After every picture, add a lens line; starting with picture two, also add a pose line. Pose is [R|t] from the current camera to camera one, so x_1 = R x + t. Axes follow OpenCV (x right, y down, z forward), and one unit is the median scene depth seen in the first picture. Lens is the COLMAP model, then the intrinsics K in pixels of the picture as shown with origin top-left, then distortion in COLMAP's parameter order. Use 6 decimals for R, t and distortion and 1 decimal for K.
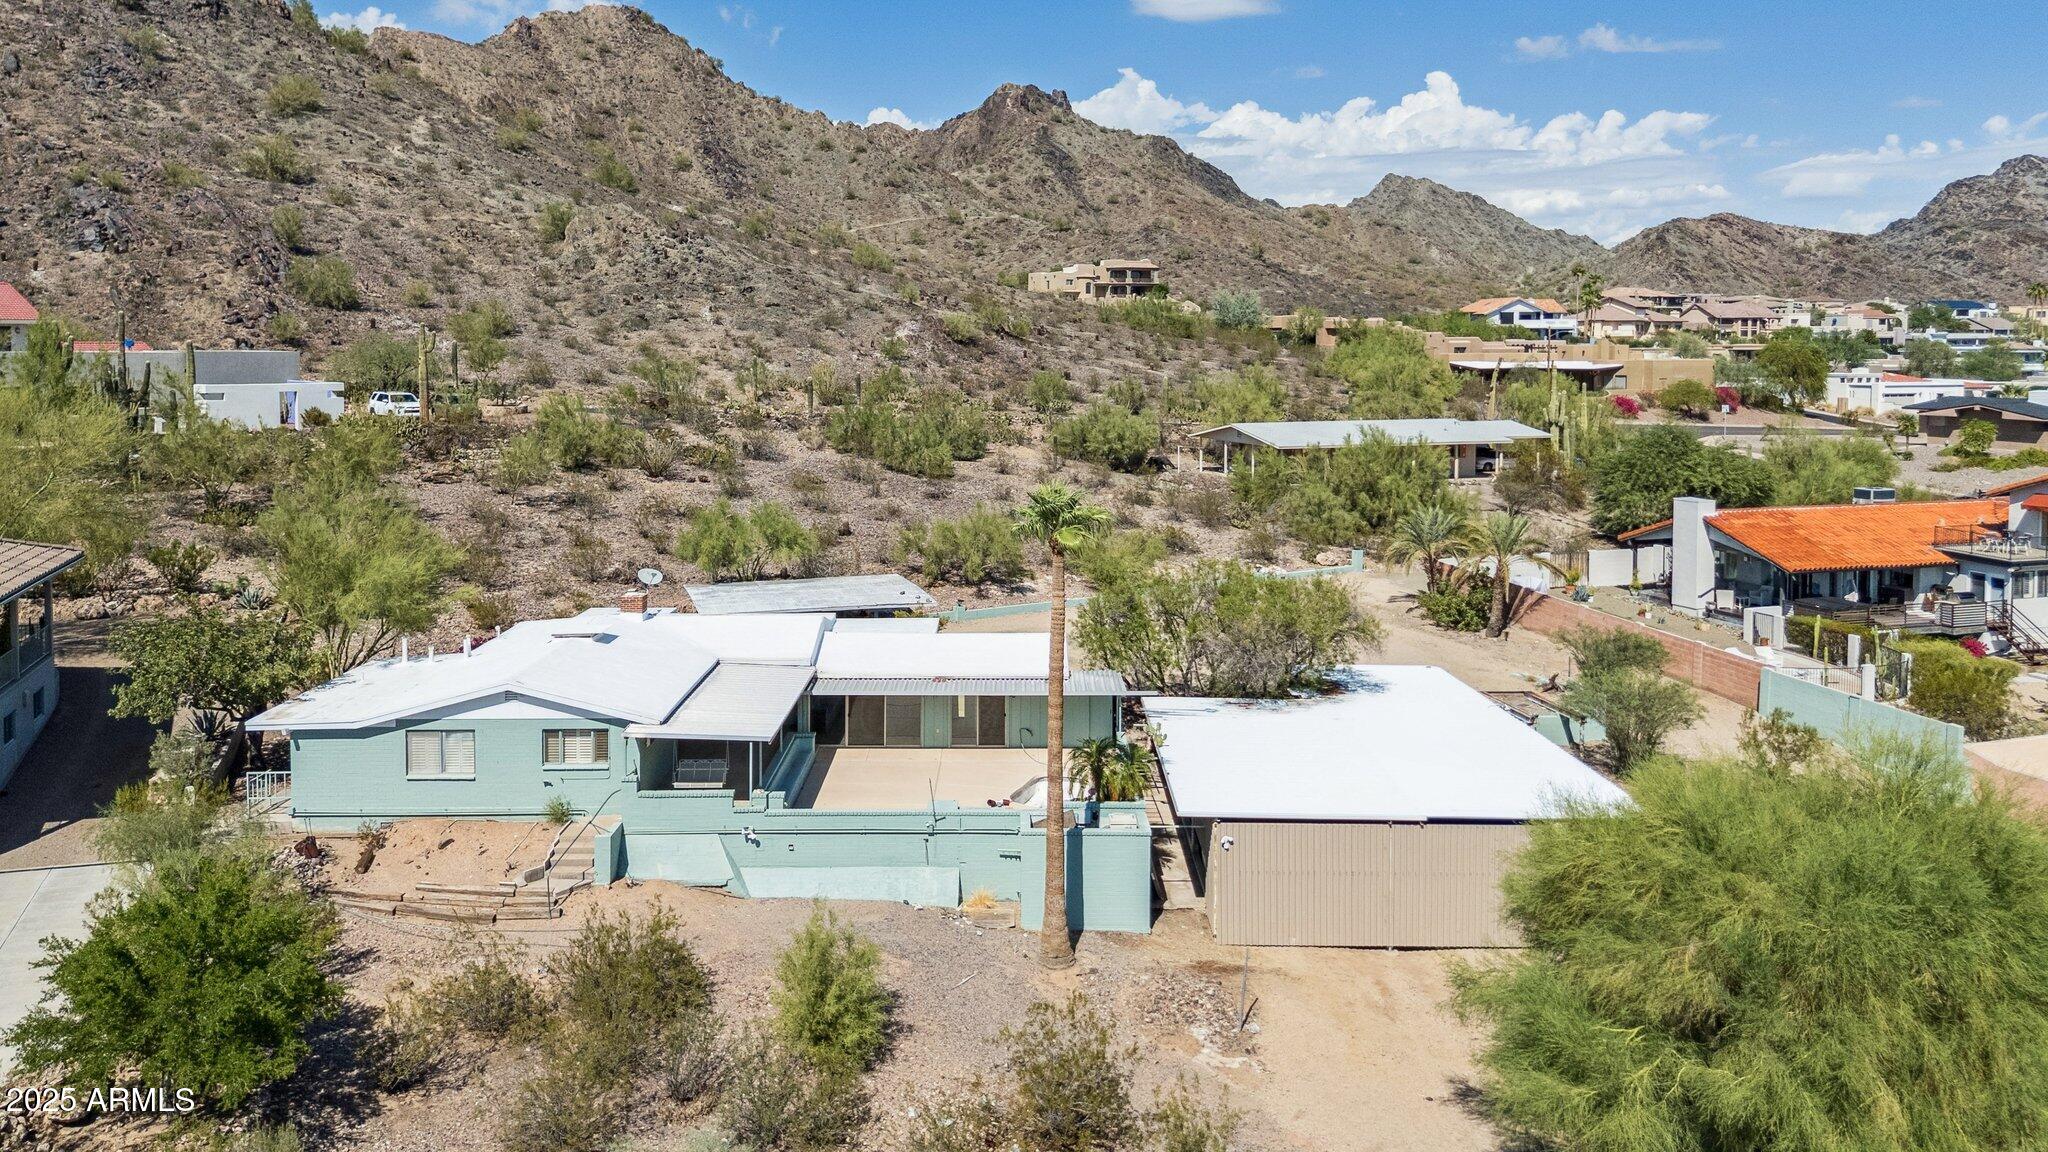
lens RADIAL K [[1418.0, 0, 903.5], [0, 1418.0, 450.0], [0, 0, 1]] dist [0.053105, -0.053289]
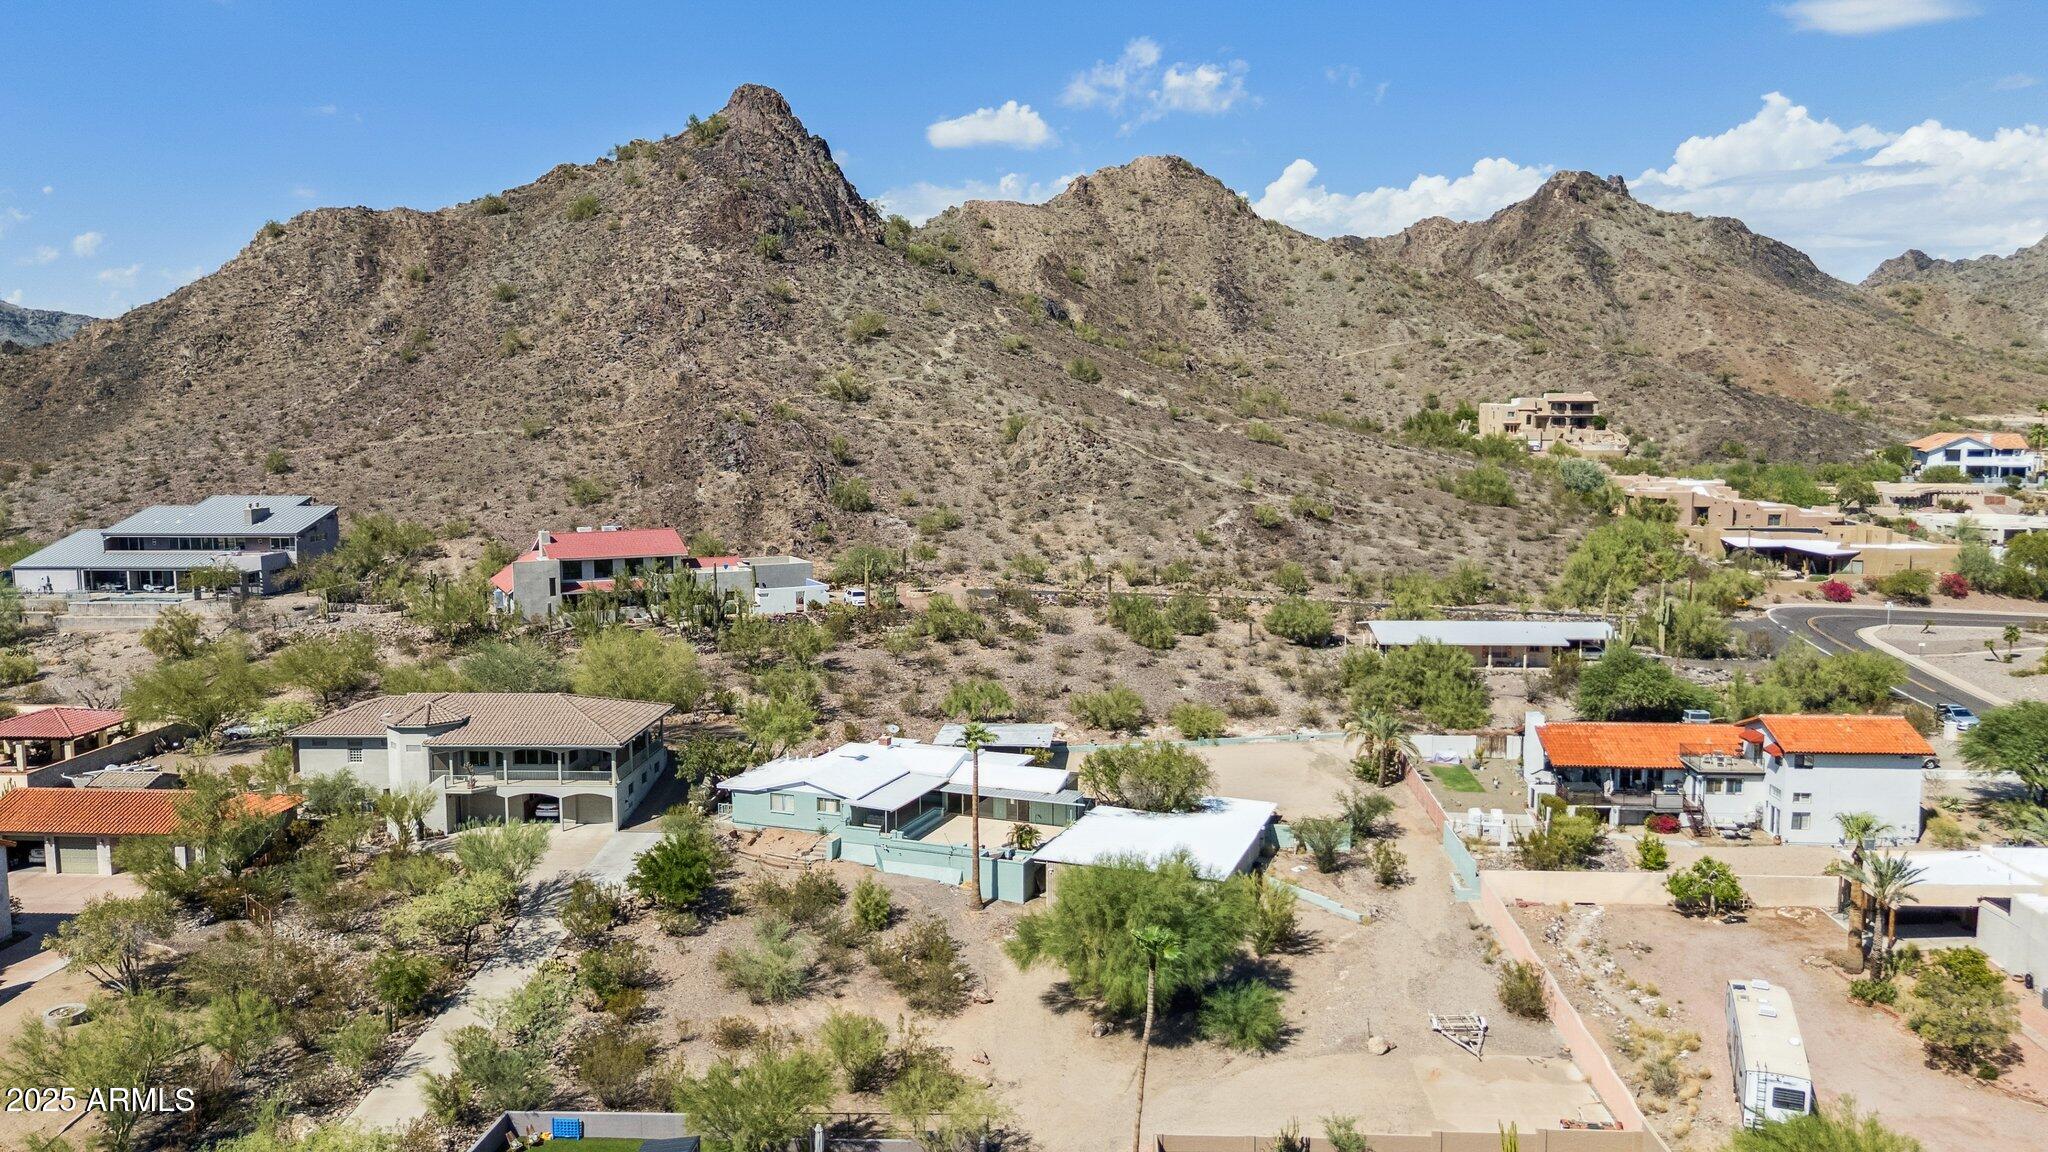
lens RADIAL K [[1430.1, 0, 1014.9], [0, 1430.1, 563.2], [0, 0, 1]] dist [0.129529, -0.073484]
pose [[0.930348, 0.033999, -0.365099, 0.235016], [-0.012023, 0.997985, 0.062298, -0.090877], [0.366482, -0.053569, 0.928882, -0.290744]]
